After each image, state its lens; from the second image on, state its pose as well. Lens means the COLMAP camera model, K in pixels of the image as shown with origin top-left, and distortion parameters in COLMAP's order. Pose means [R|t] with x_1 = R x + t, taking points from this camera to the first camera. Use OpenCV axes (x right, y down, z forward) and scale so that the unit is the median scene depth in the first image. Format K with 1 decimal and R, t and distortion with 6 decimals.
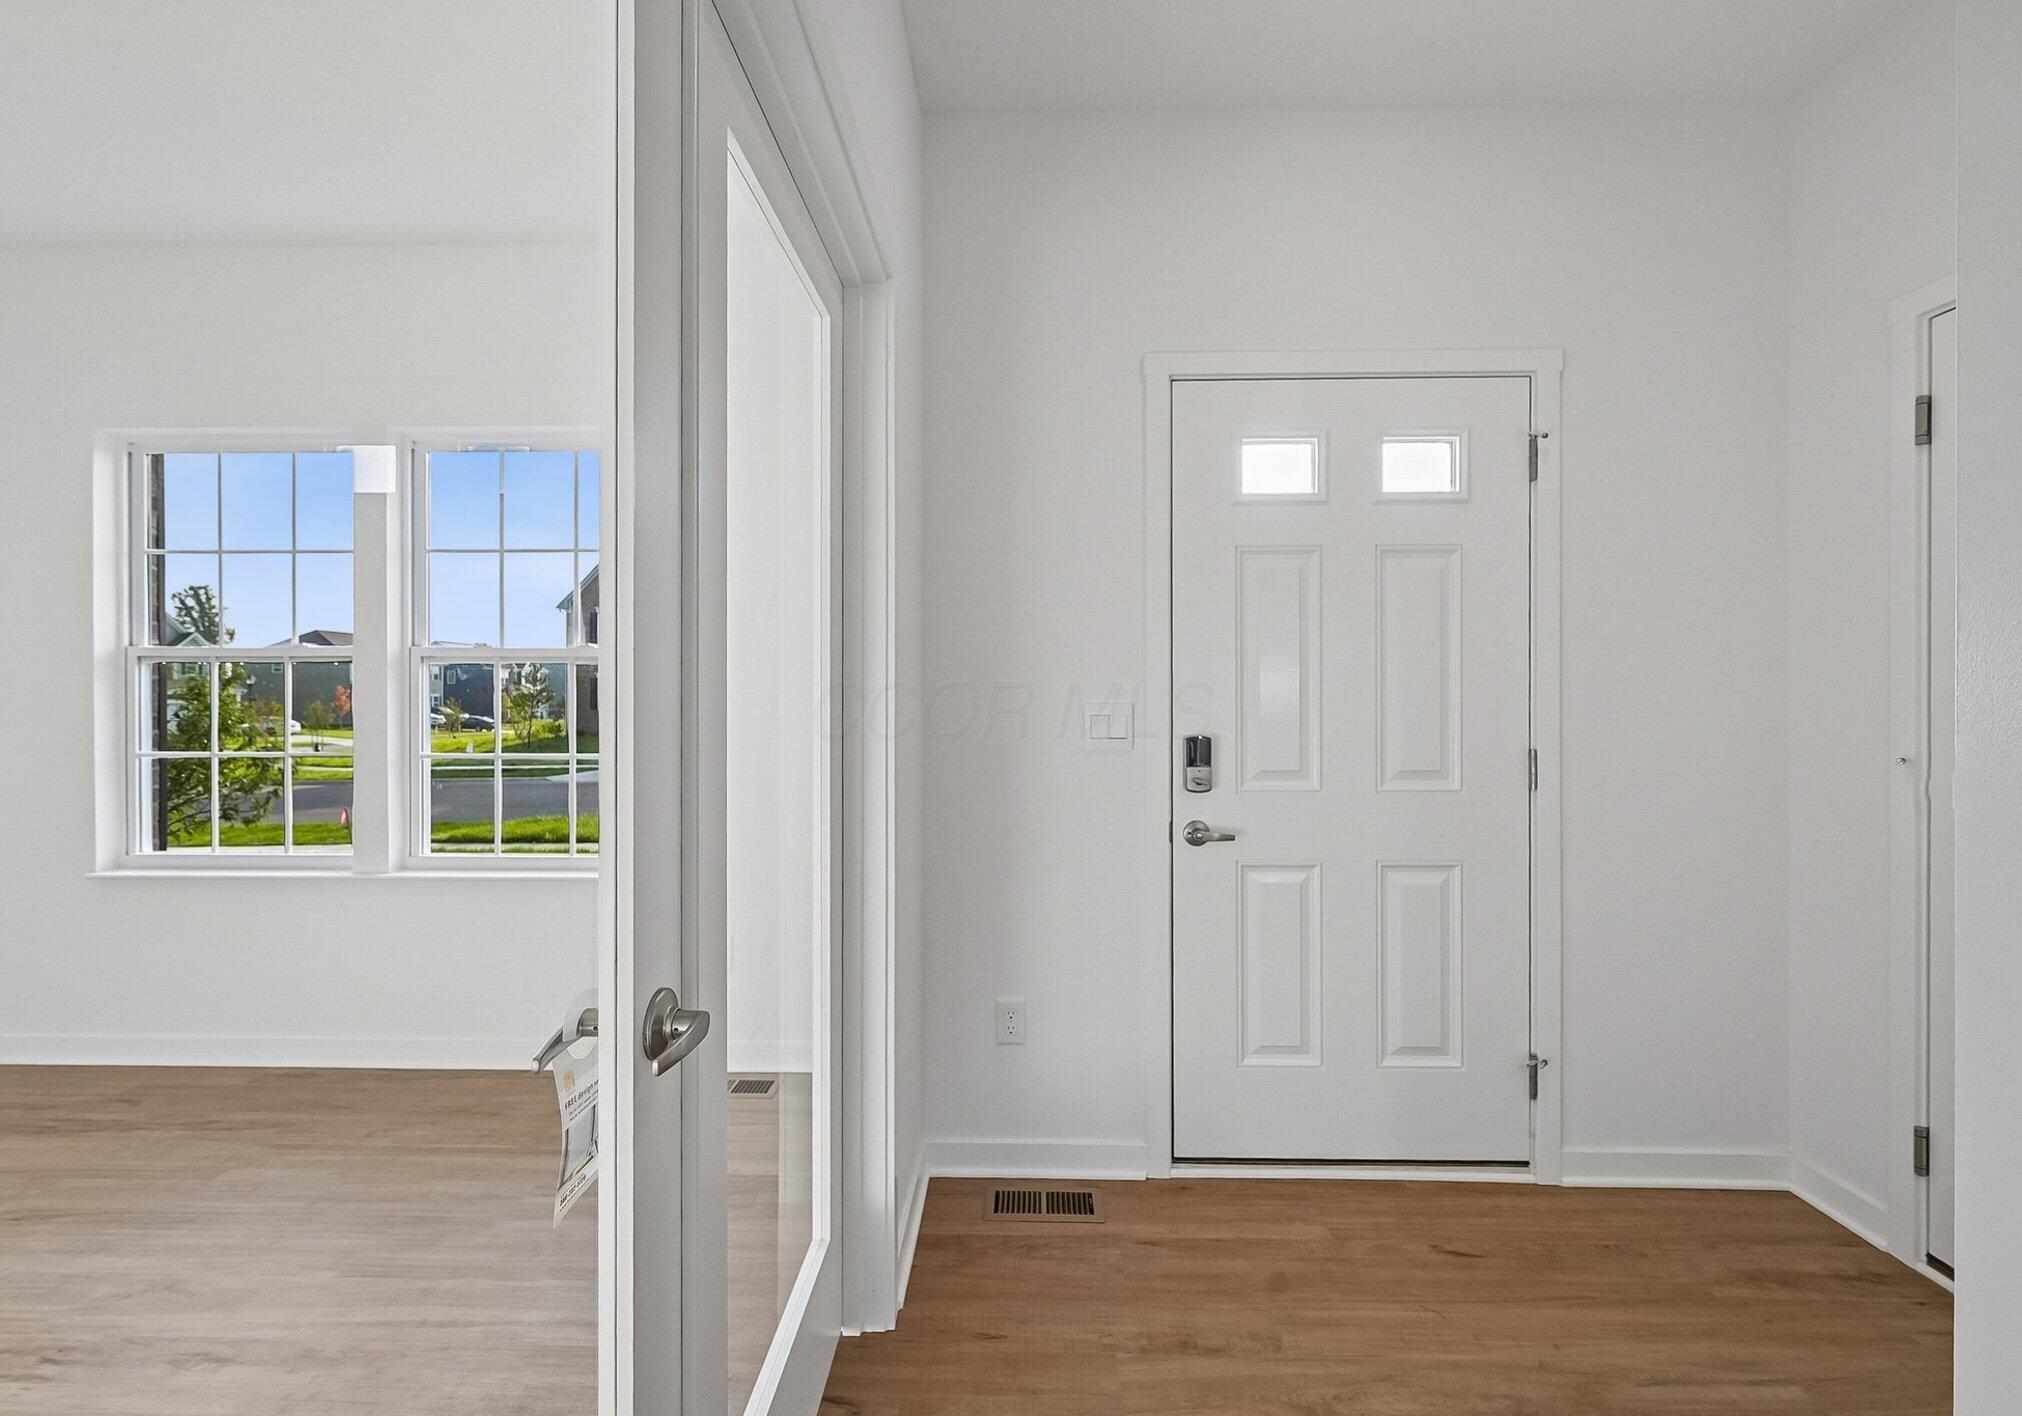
lens RADIAL K [[857.4, 0, 1009.1], [0, 857.4, 691.1], [0, 0, 1]] dist [0.001438, 0.000730]
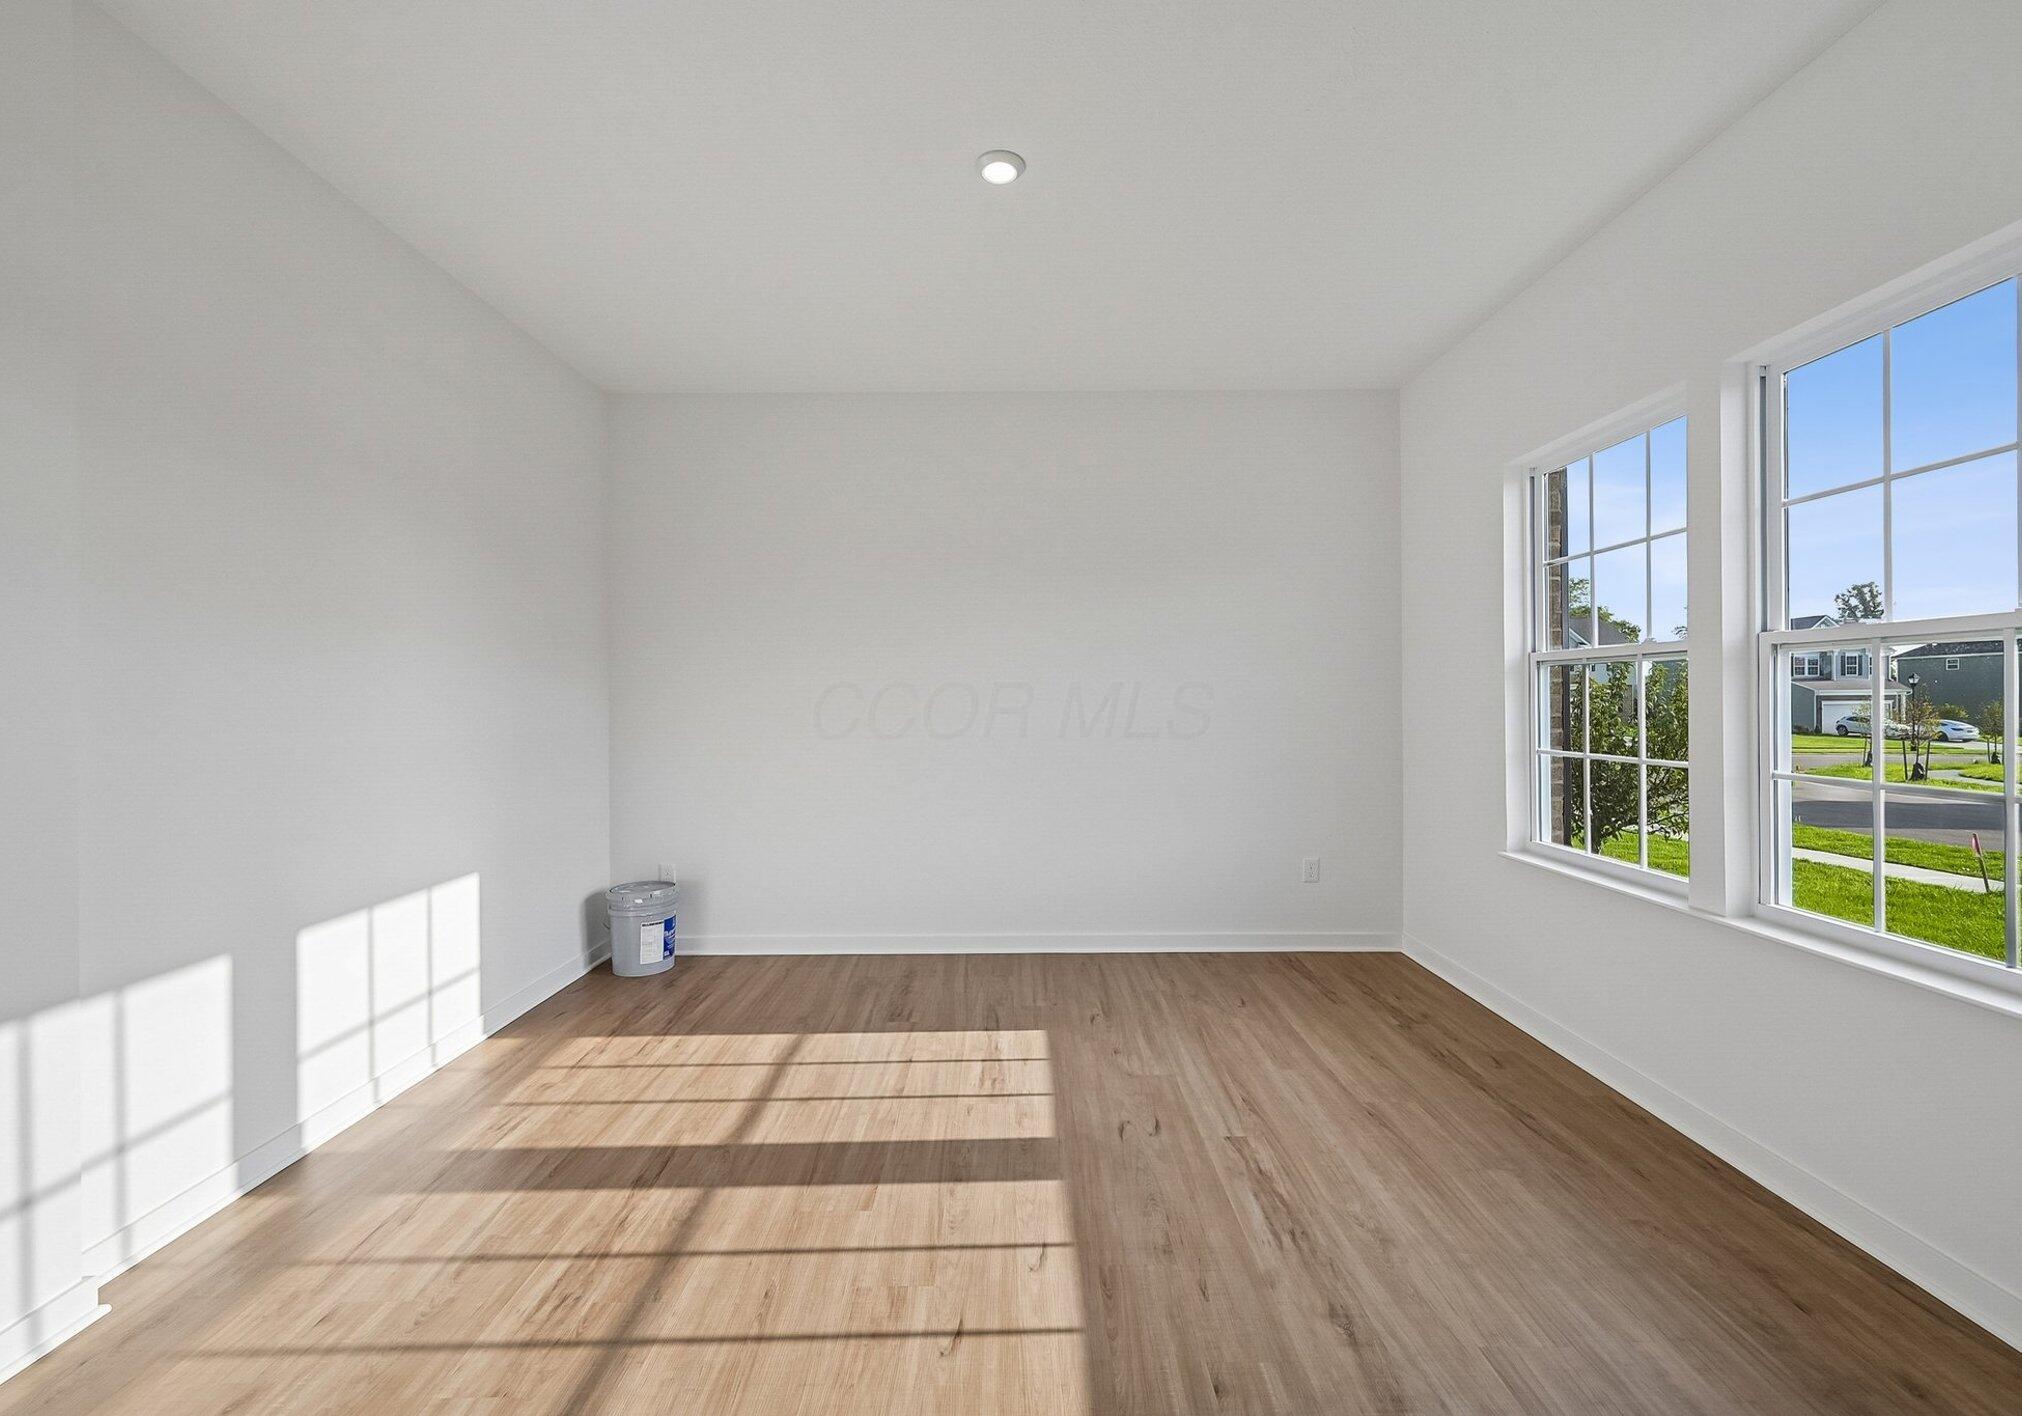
lens RADIAL K [[851.8, 0, 1011.0], [0, 851.8, 708.0], [0, 0, 1]] dist [0.000022, -0.000252]
pose [[0.027798, 0.010229, -0.999561, 0.050221], [0.008391, 0.999910, 0.010466, 0.002081], [0.999578, -0.008678, 0.027710, 0.312062]]
